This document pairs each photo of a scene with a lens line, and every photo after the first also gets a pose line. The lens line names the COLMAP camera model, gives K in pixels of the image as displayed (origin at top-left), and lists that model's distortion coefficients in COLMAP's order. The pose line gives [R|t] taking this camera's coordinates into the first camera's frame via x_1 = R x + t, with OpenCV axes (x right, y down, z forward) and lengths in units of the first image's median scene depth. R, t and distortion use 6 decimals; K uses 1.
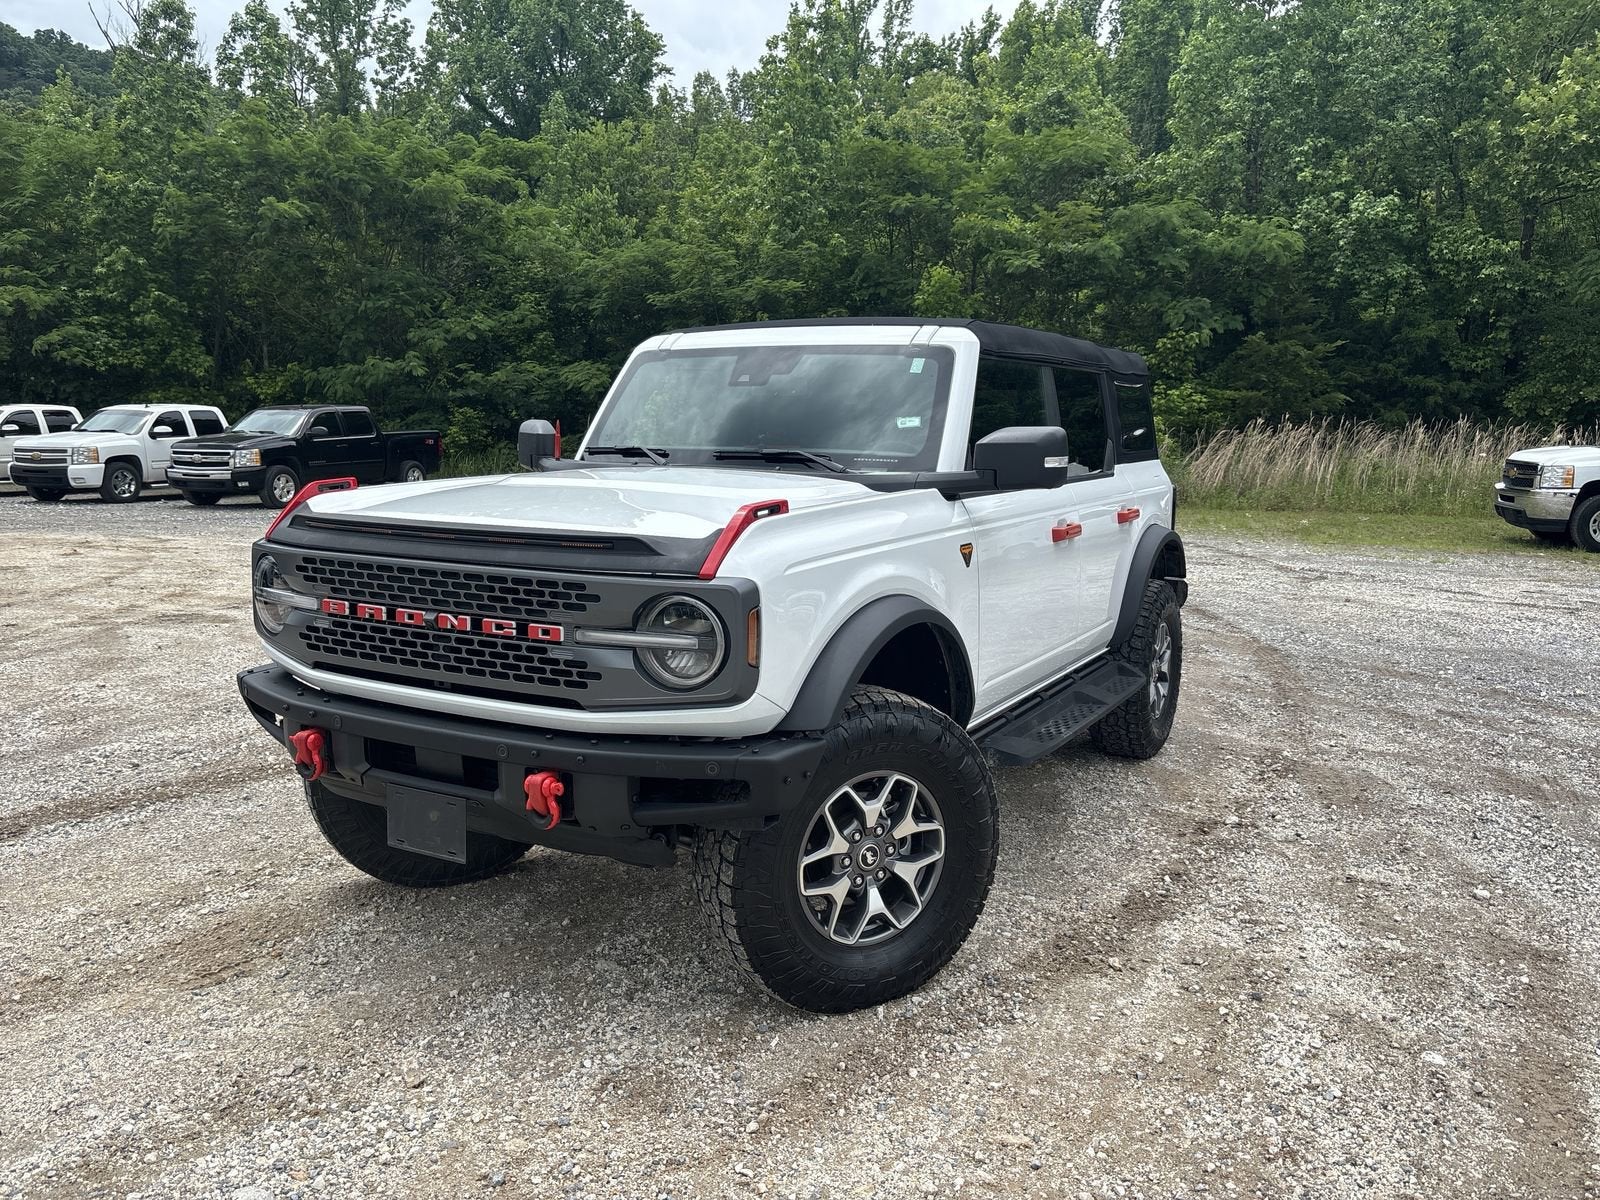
lens RADIAL K [[1257.1, 0, 808.0], [0, 1257.1, 597.2], [0, 0, 1]] dist [0.009722, -0.009358]
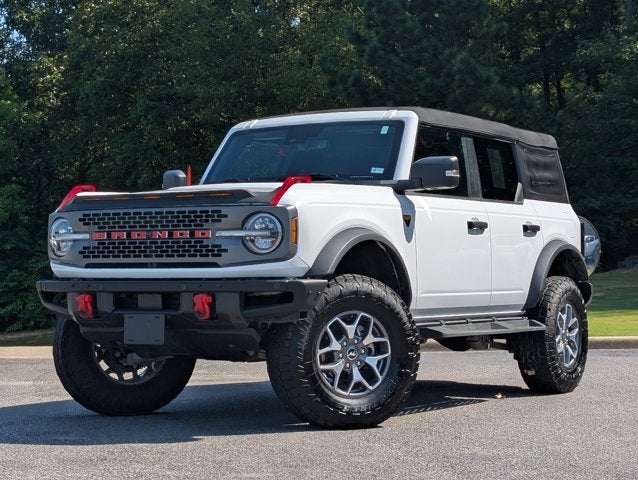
lens RADIAL K [[1493.9, 0, 306.5], [0, 1493.9, 239.1], [0, 0, 1]] dist [0.031483, 3.552368]
pose [[0.998691, -0.018214, -0.047792, 0.087681], [0.009669, 0.984826, -0.173275, 0.419143], [0.050223, 0.172586, 0.983713, -1.355737]]
